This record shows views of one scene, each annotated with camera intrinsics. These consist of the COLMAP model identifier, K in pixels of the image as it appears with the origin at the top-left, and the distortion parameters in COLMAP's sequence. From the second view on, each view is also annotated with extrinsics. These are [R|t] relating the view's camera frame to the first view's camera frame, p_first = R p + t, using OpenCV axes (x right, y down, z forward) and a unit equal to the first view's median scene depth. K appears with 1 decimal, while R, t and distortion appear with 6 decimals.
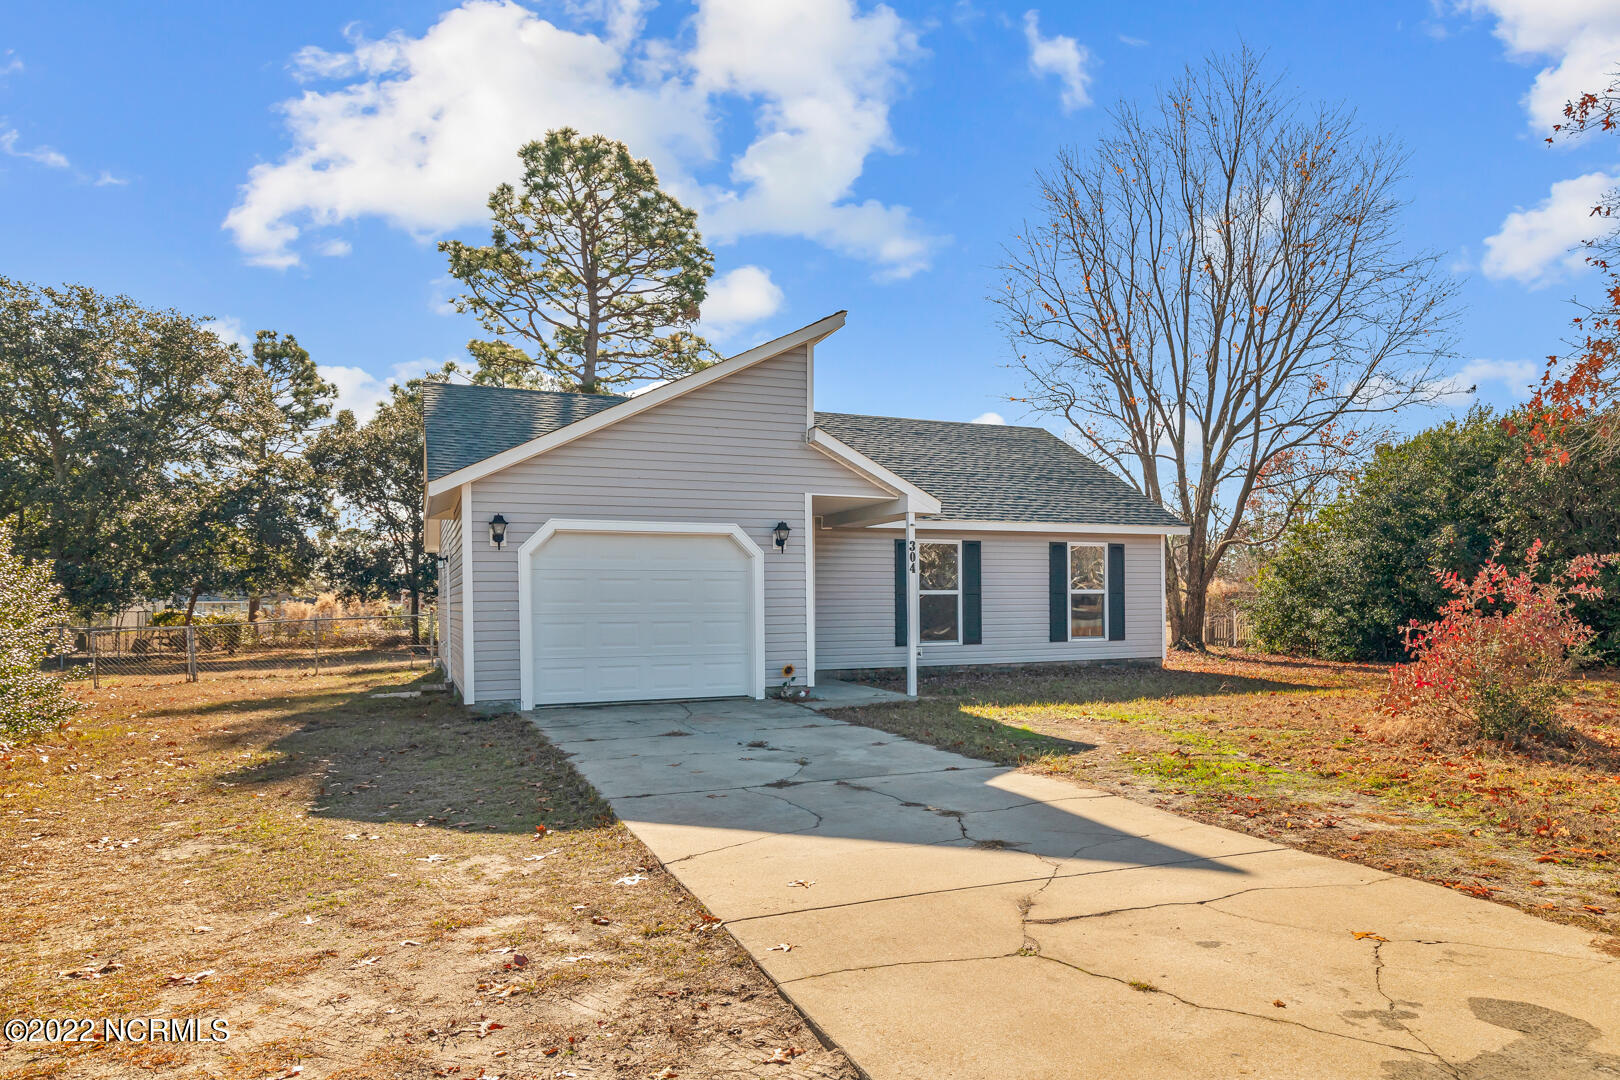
lens RADIAL K [[901.7, 0, 817.0], [0, 901.7, 595.1], [0, 0, 1]] dist [0.027841, 0.000178]
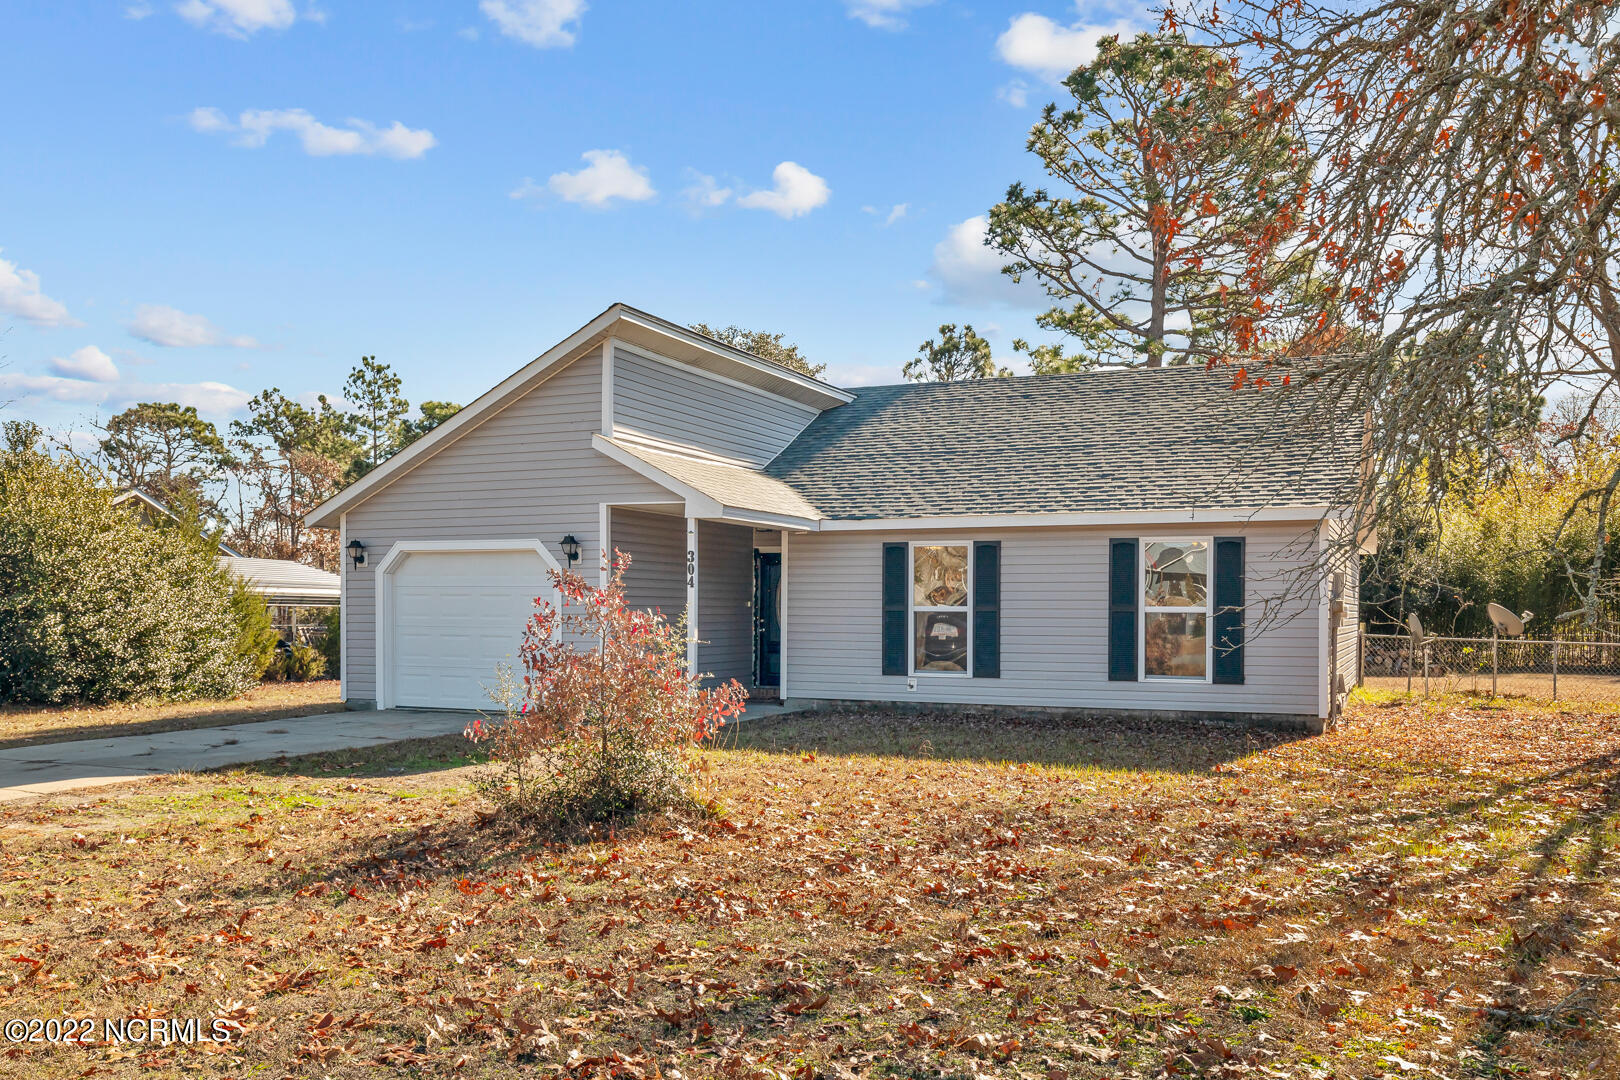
lens RADIAL K [[1123.1, 0, 811.4], [0, 1123.1, 613.7], [0, 0, 1]] dist [-0.000937, 0.000668]
pose [[0.757944, 0.011995, -0.652209, 0.821781], [-0.005691, 0.999914, 0.011777, -0.011384], [0.652295, -0.005215, 0.757947, 0.225536]]
